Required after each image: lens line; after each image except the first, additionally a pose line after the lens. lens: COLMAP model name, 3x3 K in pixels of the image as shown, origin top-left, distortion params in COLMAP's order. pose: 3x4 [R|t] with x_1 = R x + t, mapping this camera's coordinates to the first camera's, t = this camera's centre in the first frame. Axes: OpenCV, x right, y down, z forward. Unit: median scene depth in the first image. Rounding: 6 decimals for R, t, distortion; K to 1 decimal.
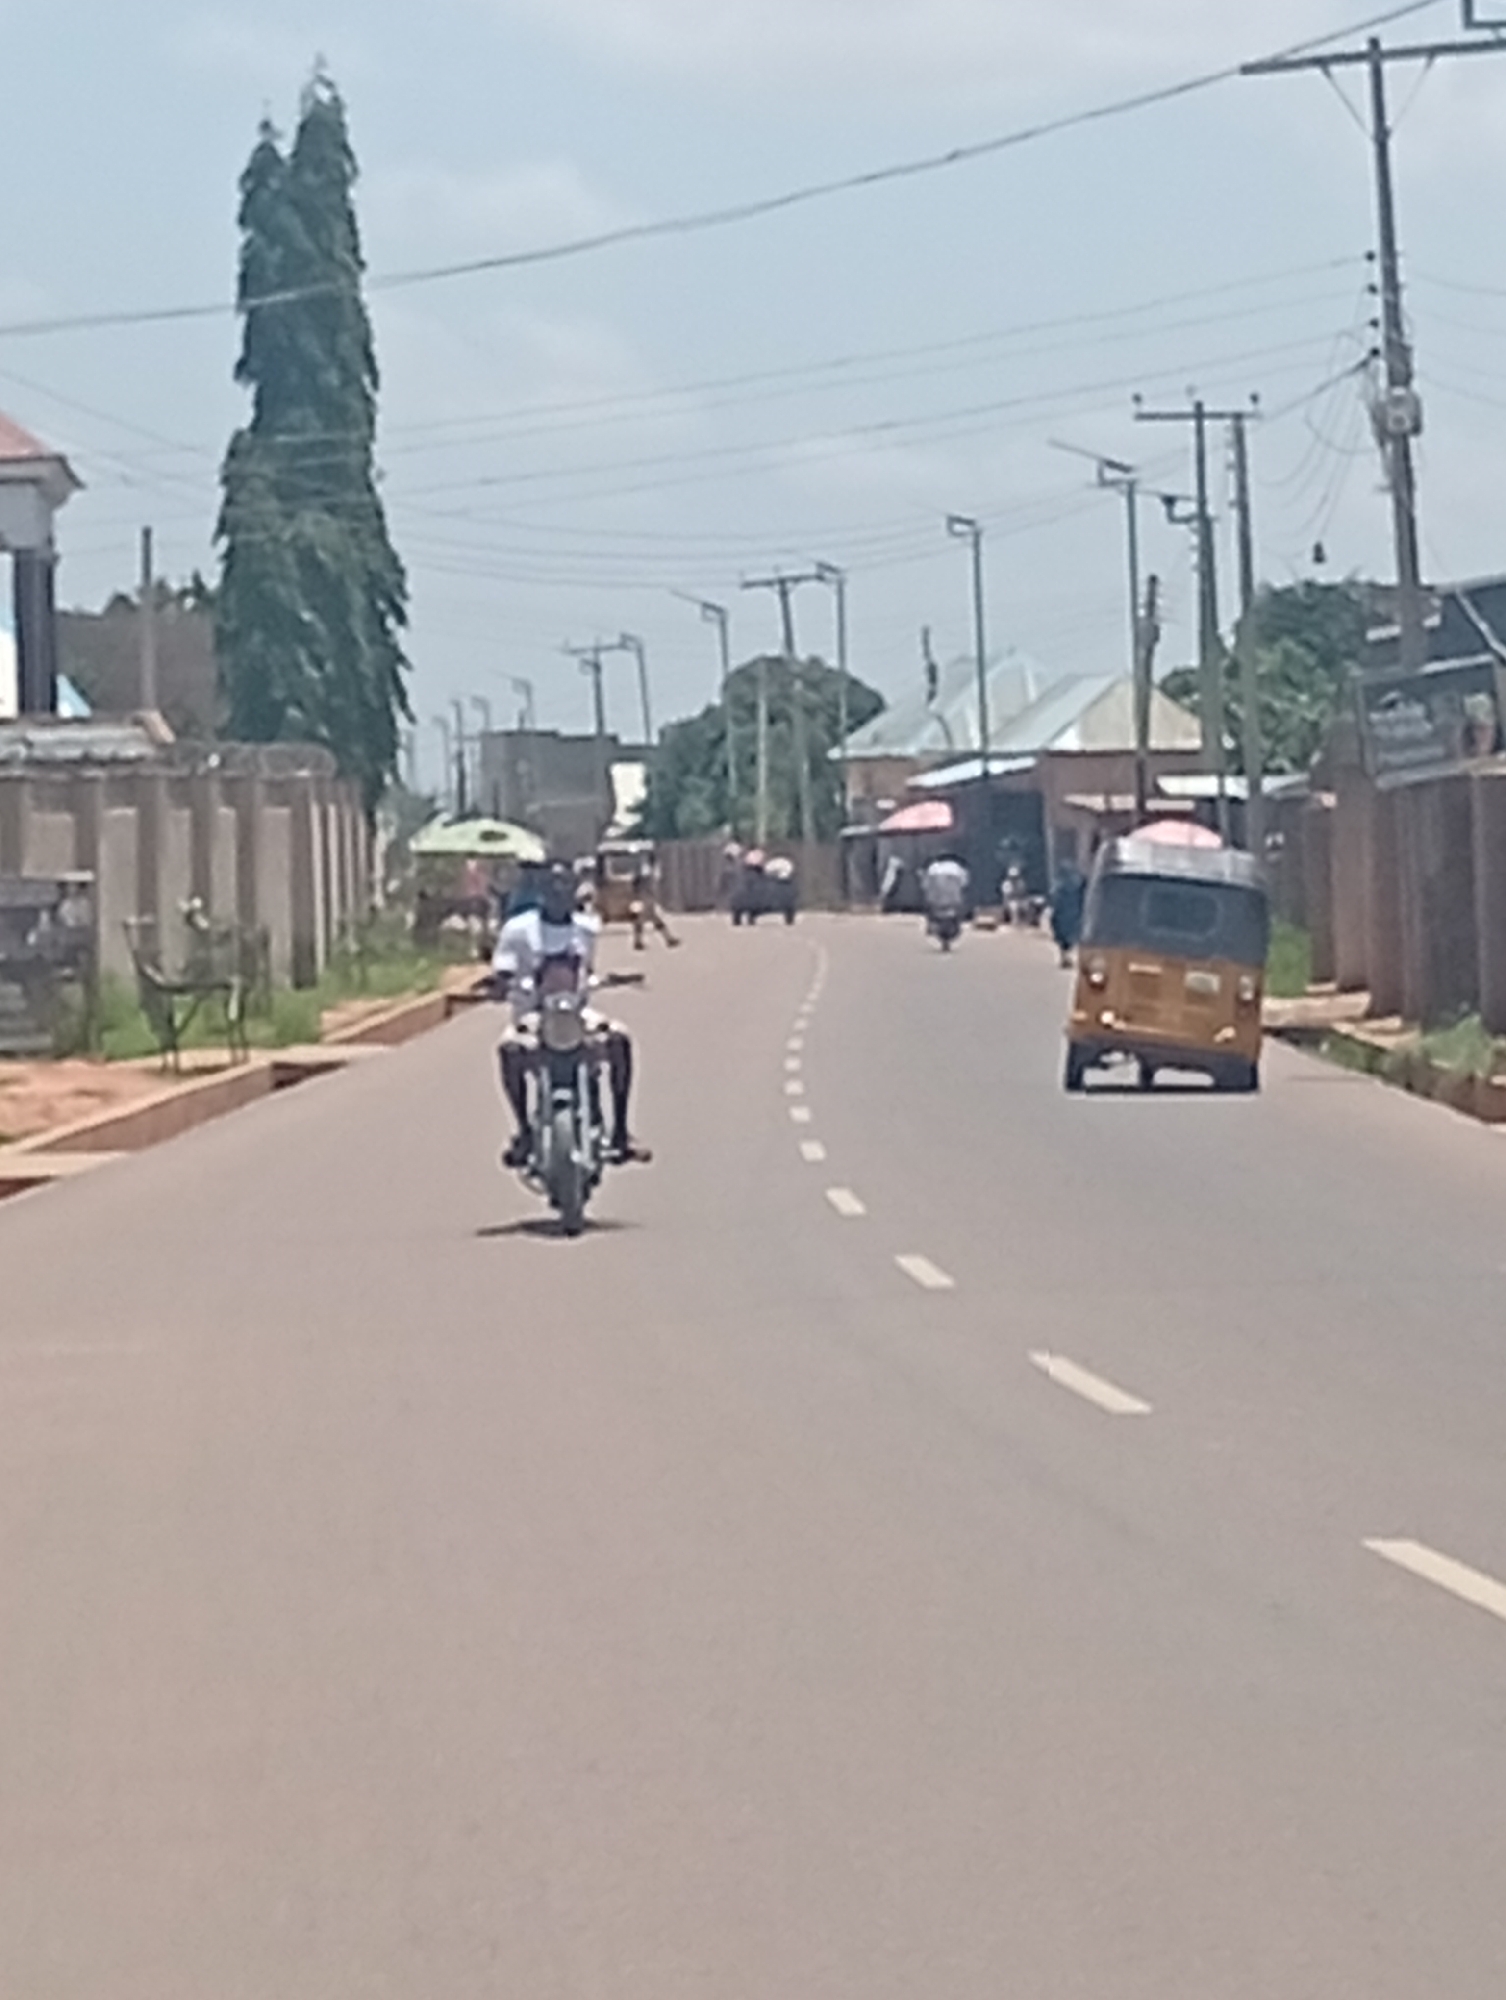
lens RADIAL K [[7387.1, 0, 754.3], [0, 7387.1, 1002.0], [0, 0, 1]] dist [0.320737, 0.000000]
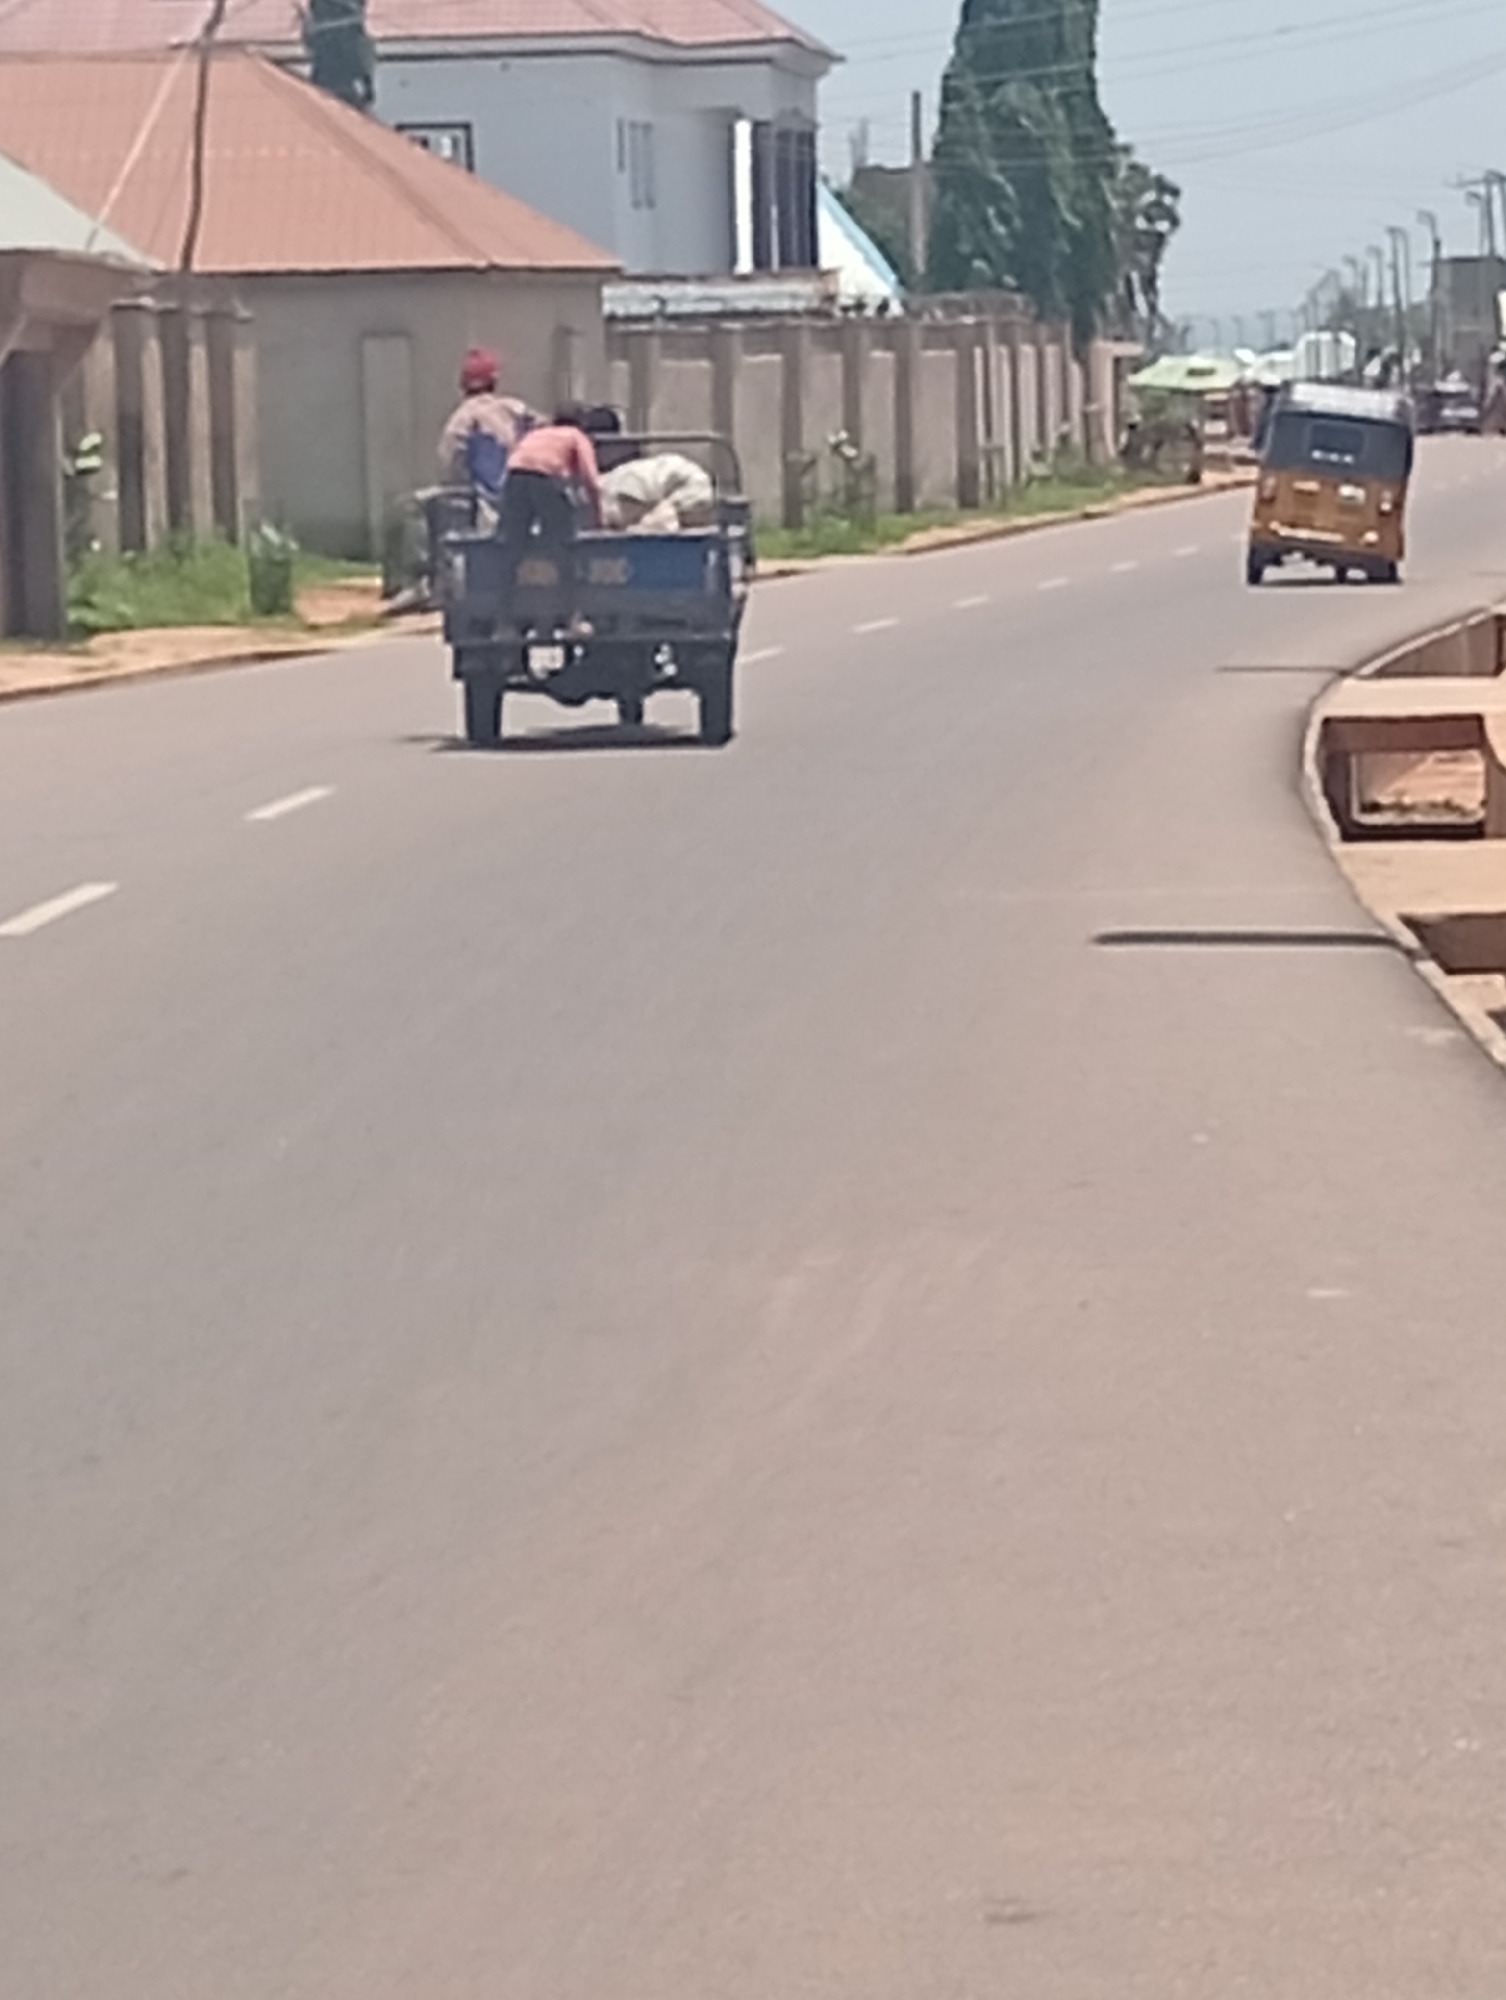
lens RADIAL K [[7387.1, 0, 752.2], [0, 7387.1, 999.1], [0, 0, 1]] dist [0.320737, 0.000000]
pose [[0.988359, 0.003739, -0.152096, 0.086731], [0.005984, 0.997969, 0.063416, 0.001172], [0.152025, -0.063588, 0.986329, -0.152379]]
